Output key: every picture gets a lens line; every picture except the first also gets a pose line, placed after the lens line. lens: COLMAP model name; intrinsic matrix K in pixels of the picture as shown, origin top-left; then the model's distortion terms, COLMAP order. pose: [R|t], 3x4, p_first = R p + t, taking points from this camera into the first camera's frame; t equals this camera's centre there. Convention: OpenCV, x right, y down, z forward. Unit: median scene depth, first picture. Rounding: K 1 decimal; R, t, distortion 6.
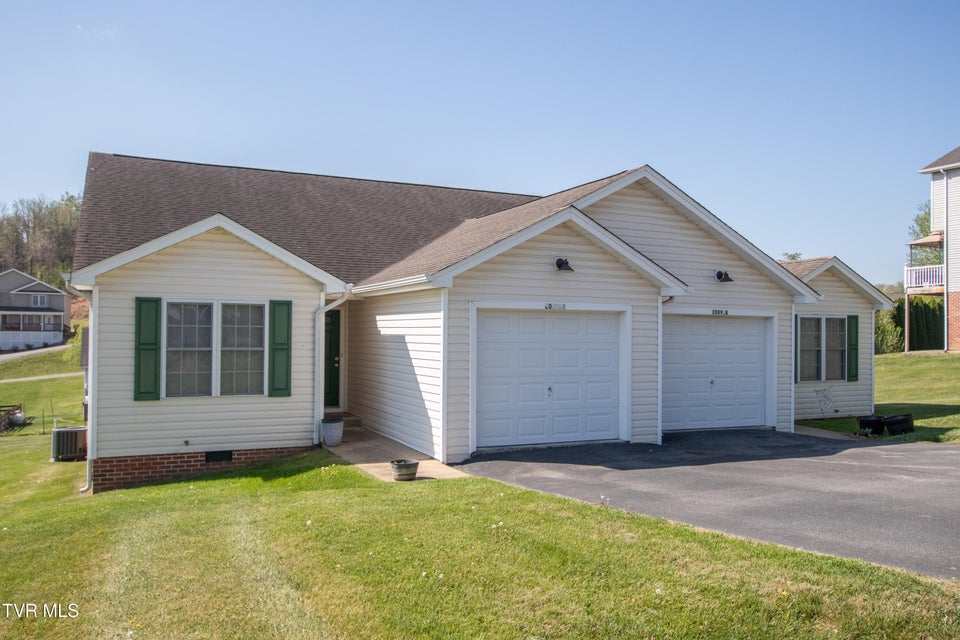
lens RADIAL K [[755.8, 0, 480.9], [0, 755.8, 328.2], [0, 0, 1]] dist [-0.014464, 0.005707]
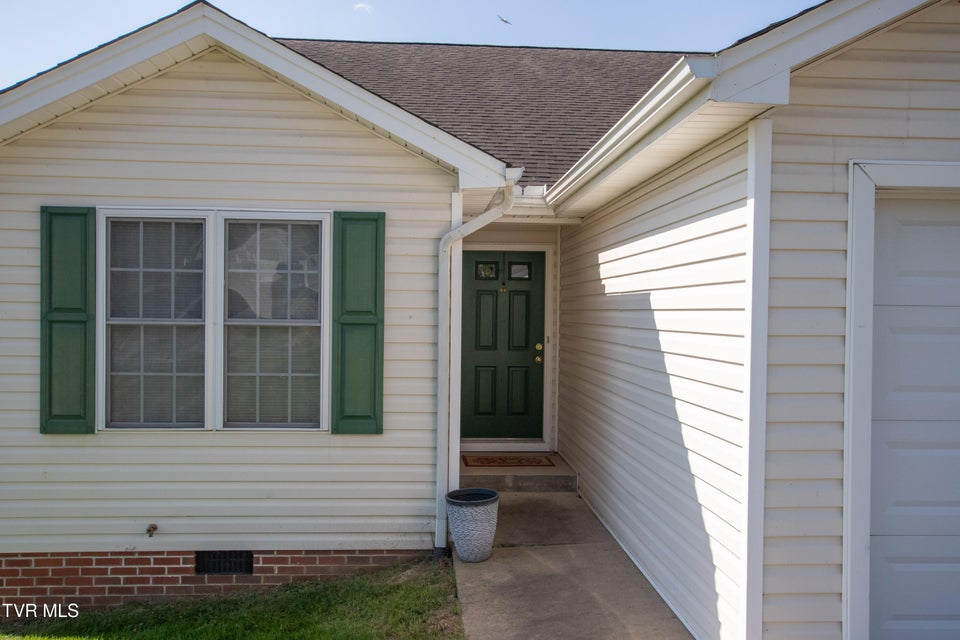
lens RADIAL K [[826.8, 0, 475.5], [0, 826.8, 324.4], [0, 0, 1]] dist [0.004708, 0.005106]
pose [[0.928006, 0.008836, -0.372461, -0.026938], [-0.001985, 0.999822, 0.018774, 0.018759], [0.372560, -0.016683, 0.927858, 0.589313]]
